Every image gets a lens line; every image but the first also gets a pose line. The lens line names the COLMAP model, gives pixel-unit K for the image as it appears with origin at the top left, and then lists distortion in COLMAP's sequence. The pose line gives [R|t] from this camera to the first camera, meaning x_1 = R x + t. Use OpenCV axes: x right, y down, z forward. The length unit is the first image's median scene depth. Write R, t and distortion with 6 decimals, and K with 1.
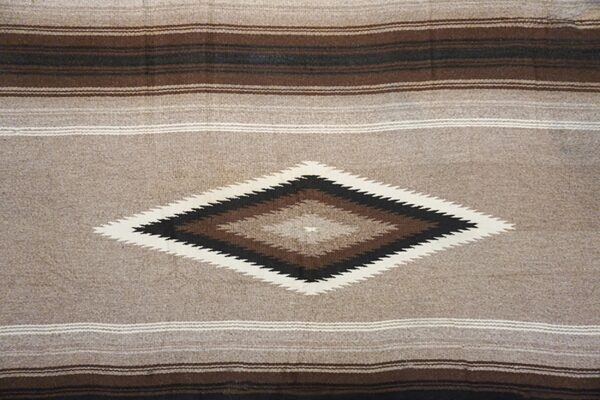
lens RADIAL K [[406.8, 0, 303.2], [0, 406.8, 196.1], [0, 0, 1]] dist [-0.039253, 0.022907]
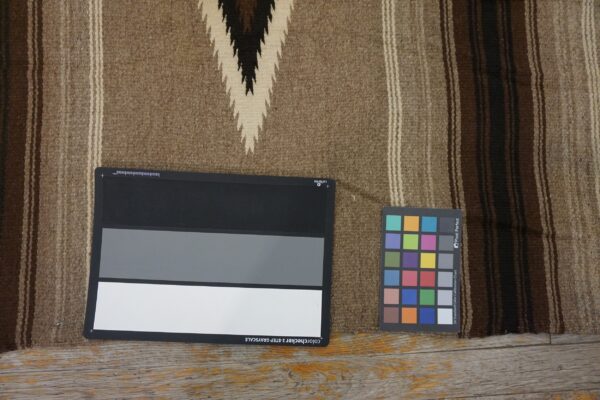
lens RADIAL K [[406.8, 0, 301.3], [0, 406.8, 201.1], [0, 0, 1]] dist [-0.039253, 0.022907]
pose [[-0.005623, -0.998456, 0.055260, -0.632388], [0.996346, -0.000884, 0.085408, 0.110476], [-0.085228, 0.055538, 0.994812, 0.334285]]
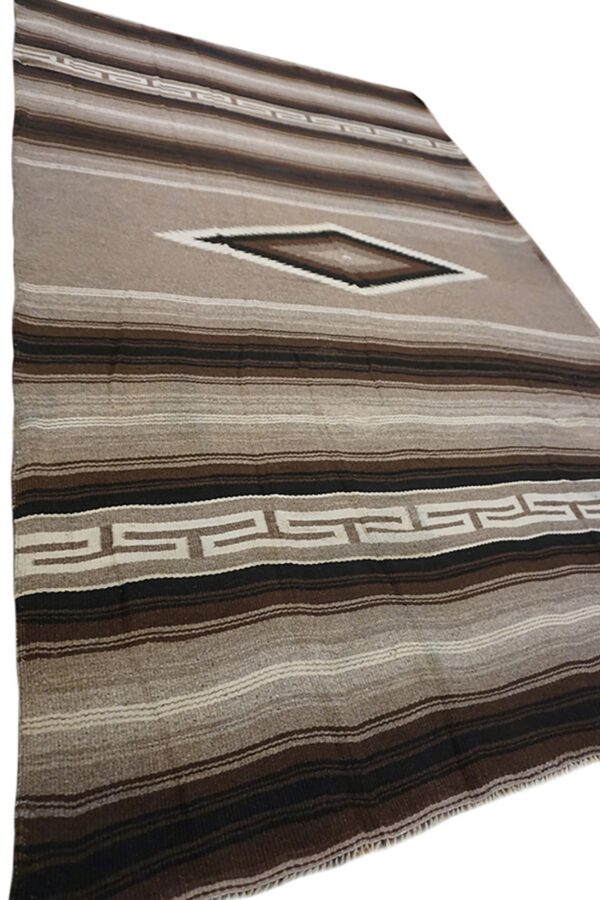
lens RADIAL K [[610.1, 0, 297.7], [0, 610.1, 450.0], [0, 0, 1]] dist [-0.039253, 0.022907]
pose [[0.919056, -0.011682, 0.393955, -0.786710], [0.238681, 0.811923, -0.532741, 1.394937], [-0.313637, 0.583648, 0.748990, 0.075386]]
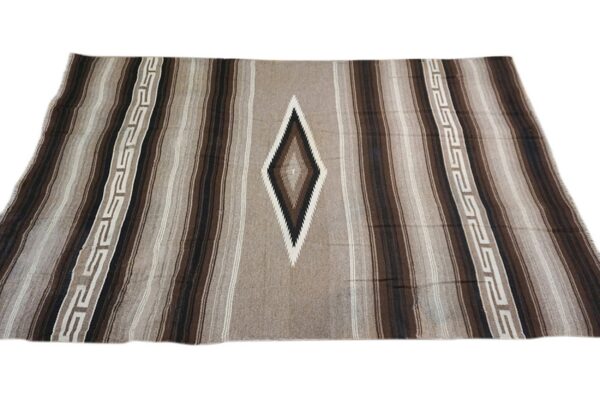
lens RADIAL K [[406.8, 0, 296.3], [0, 406.8, 196.8], [0, 0, 1]] dist [-0.039253, 0.022907]
pose [[-0.009975, 0.842149, -0.539153, 1.216738], [-0.999899, -0.002959, 0.013879, 0.038080], [0.010093, 0.539237, 0.842094, -0.638513]]
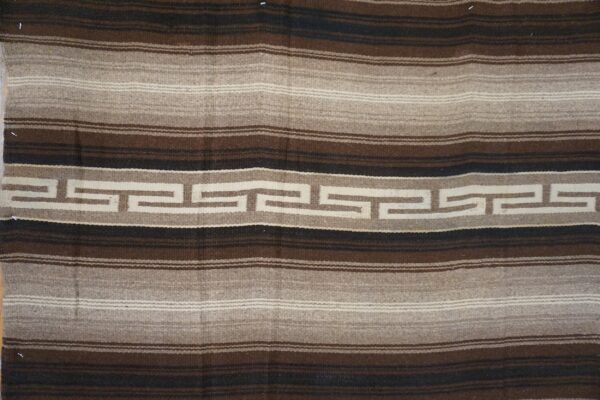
lens RADIAL K [[406.8, 0, 300.4], [0, 406.8, 203.6], [0, 0, 1]] dist [-0.039253, 0.022907]
pose [[0.997950, 0.029520, 0.056781, -0.232925], [-0.030143, 0.999494, 0.010157, -0.755283], [-0.056453, -0.011848, 0.998335, 0.078228]]
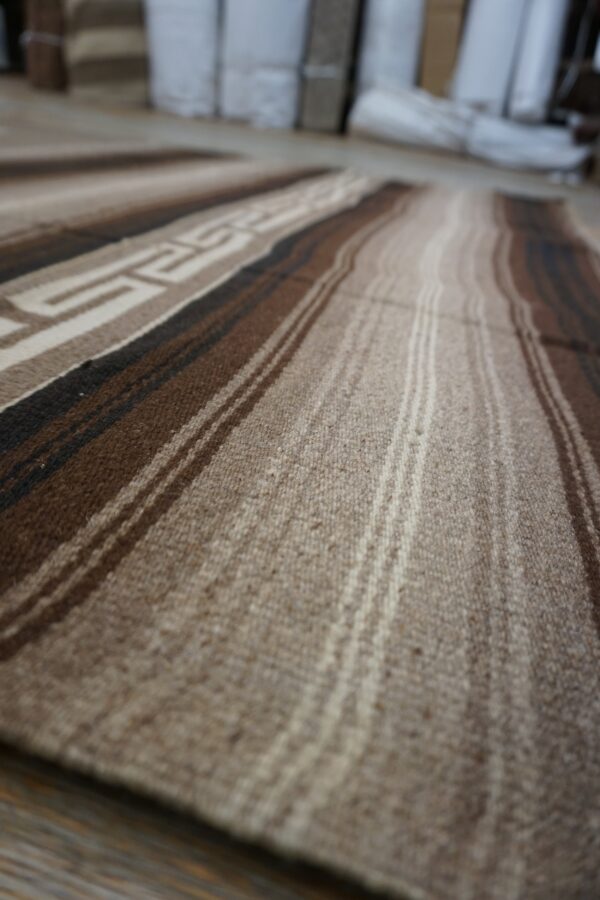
lens RADIAL K [[610.1, 0, 302.1], [0, 610.1, 450.5], [0, 0, 1]] dist [-0.039253, 0.022907]
pose [[-0.274161, 0.450423, -0.849679, 0.882663], [-0.954454, -0.235578, 0.183086, -1.040596], [-0.117699, 0.861175, 0.494494, 0.869692]]
